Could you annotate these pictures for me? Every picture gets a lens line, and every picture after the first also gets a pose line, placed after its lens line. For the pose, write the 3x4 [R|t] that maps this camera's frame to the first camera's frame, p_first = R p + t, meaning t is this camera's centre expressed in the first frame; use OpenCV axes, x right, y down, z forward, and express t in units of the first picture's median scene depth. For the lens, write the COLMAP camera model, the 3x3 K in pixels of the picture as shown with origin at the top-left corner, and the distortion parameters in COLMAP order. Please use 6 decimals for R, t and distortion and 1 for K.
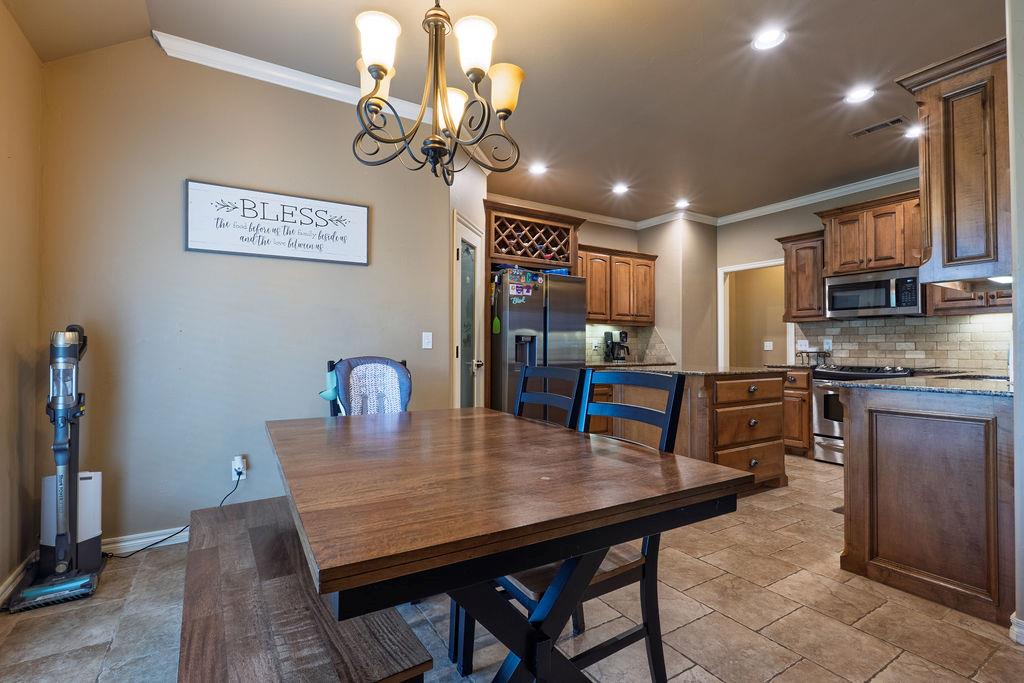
lens RADIAL K [[472.2, 0, 512.3], [0, 472.2, 342.4], [0, 0, 1]] dist [-0.011059, 0.001098]
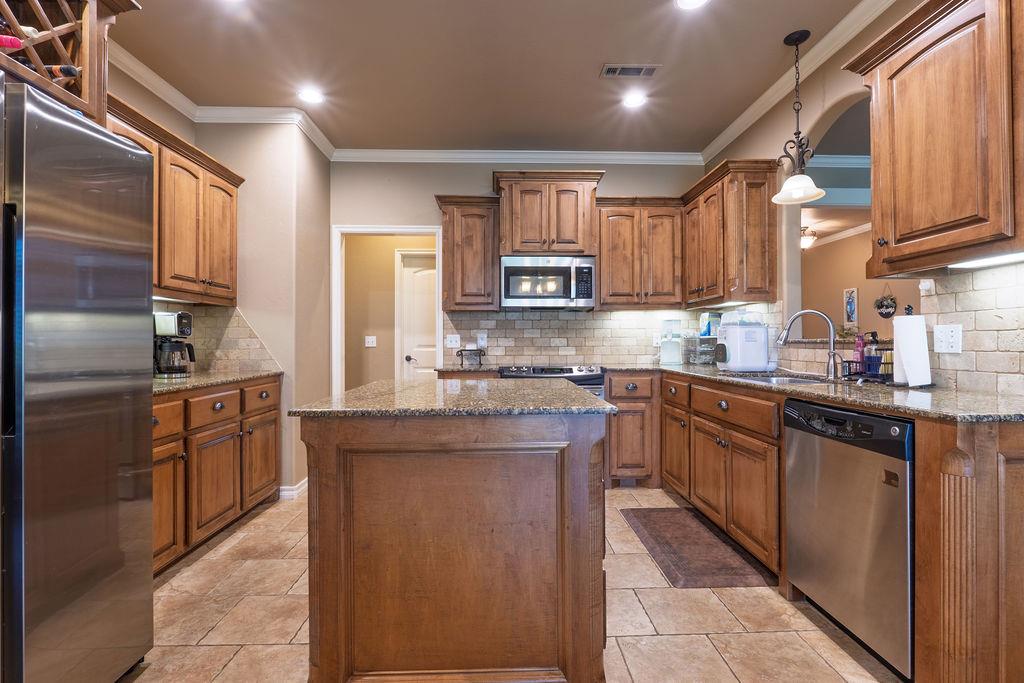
lens RADIAL K [[472.2, 0, 512.8], [0, 472.2, 340.4], [0, 0, 1]] dist [-0.011059, 0.001098]
pose [[0.497490, -0.001069, 0.867469, -0.015744], [-0.005013, 0.999979, 0.004107, 0.001130], [-0.867455, -0.006391, 0.497474, 0.544577]]
